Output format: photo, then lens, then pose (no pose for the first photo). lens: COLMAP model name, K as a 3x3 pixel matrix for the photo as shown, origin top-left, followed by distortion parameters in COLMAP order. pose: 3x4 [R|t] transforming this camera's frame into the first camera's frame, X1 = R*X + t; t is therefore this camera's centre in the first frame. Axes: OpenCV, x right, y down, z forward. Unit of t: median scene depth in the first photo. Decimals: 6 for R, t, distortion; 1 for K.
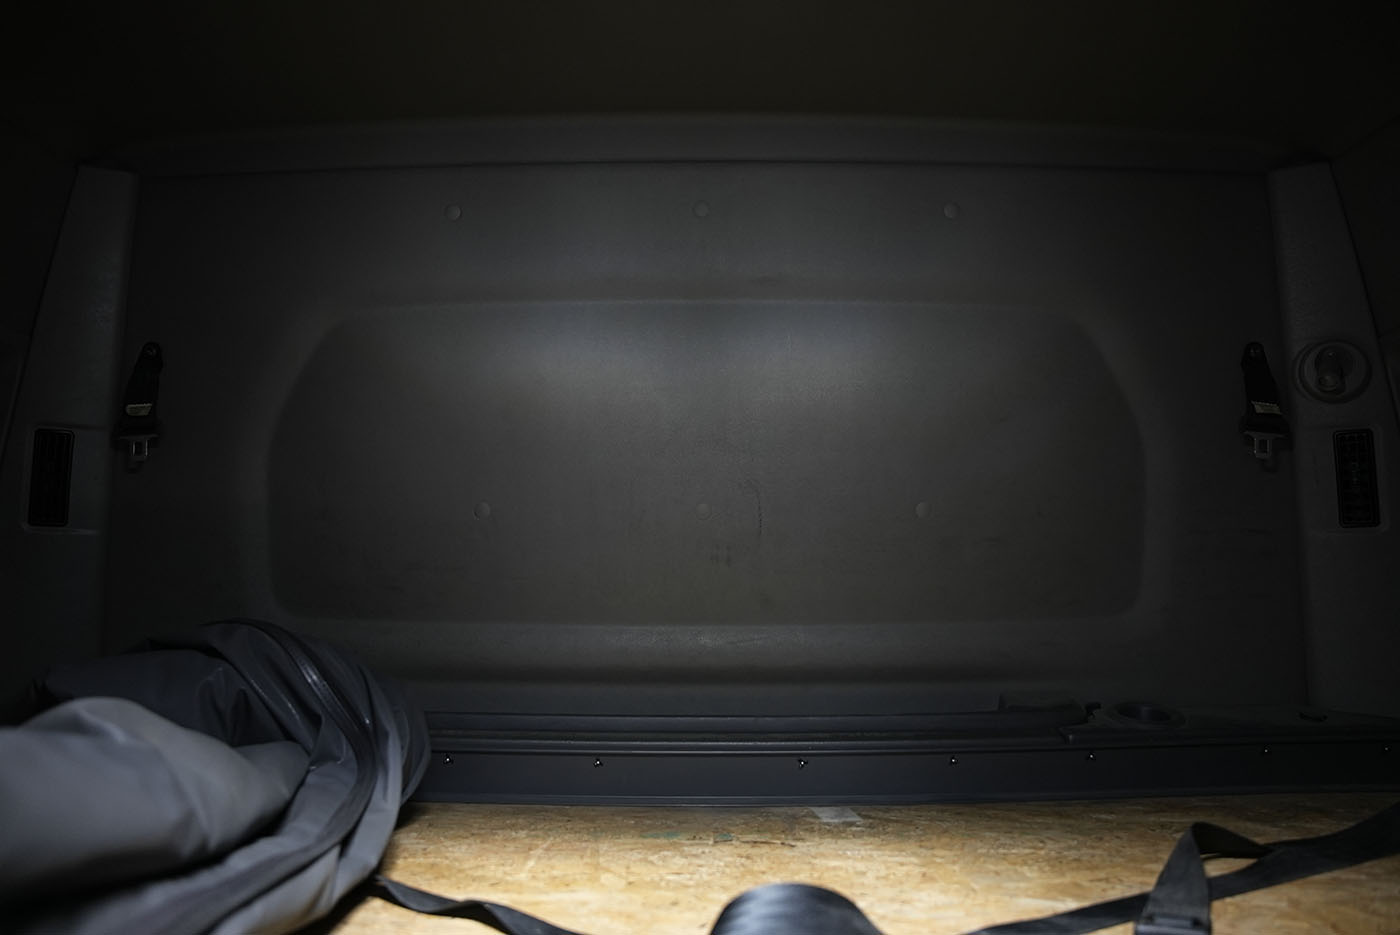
lens RADIAL K [[963.8, 0, 700.0], [0, 963.8, 467.5], [0, 0, 1]] dist [-0.168876, 0.118021]
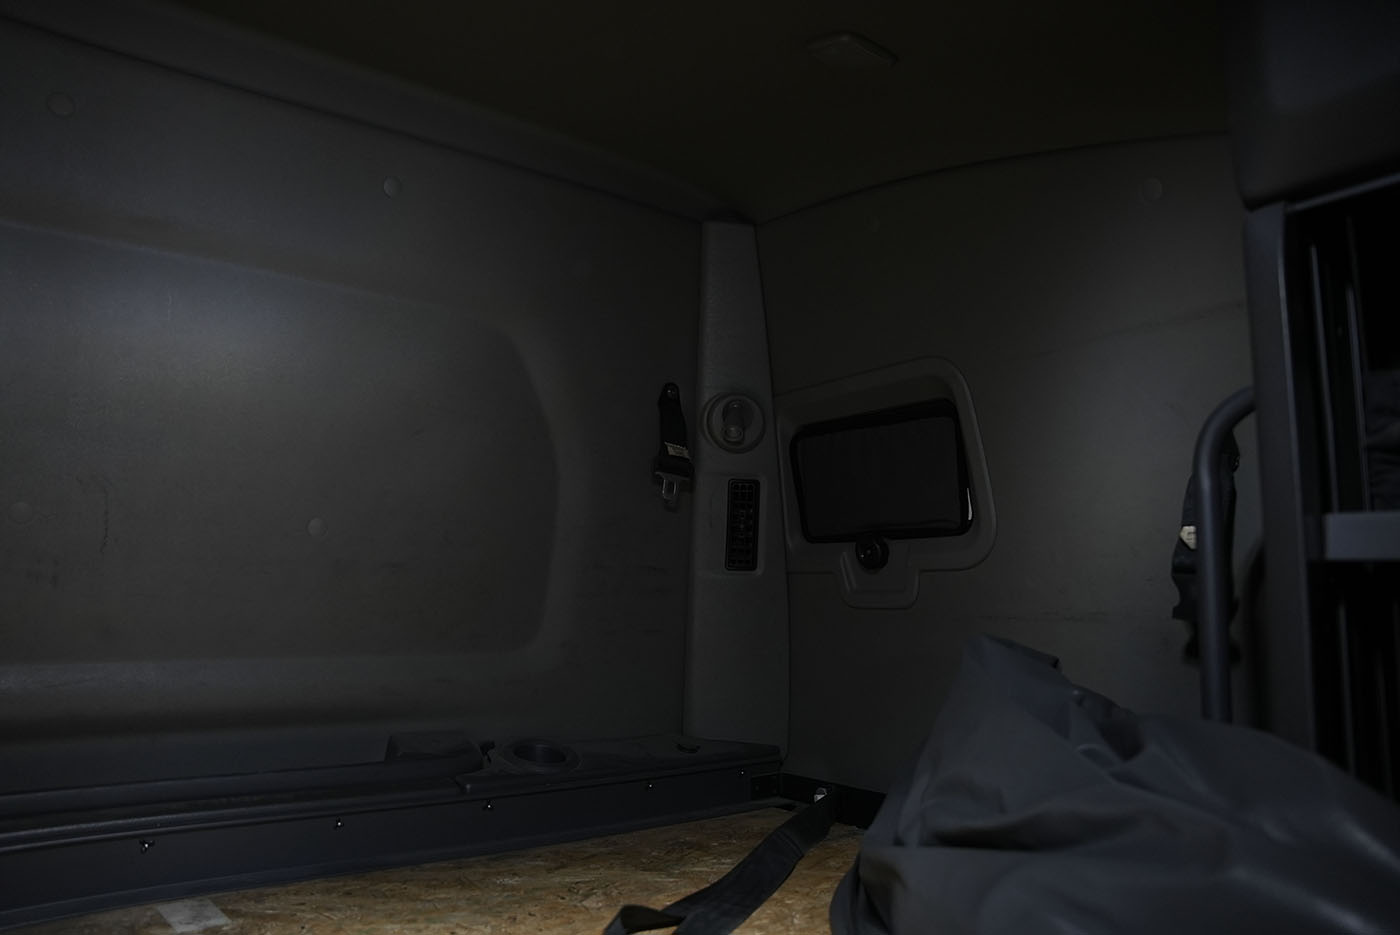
lens RADIAL K [[963.8, 0, 700.0], [0, 963.8, 467.5], [0, 0, 1]] dist [-0.168876, 0.118021]
pose [[0.784174, 0.082527, 0.615029, -0.021875], [-0.109387, 0.993981, 0.006095, -0.056466], [-0.610824, -0.072055, 0.788481, 0.139886]]
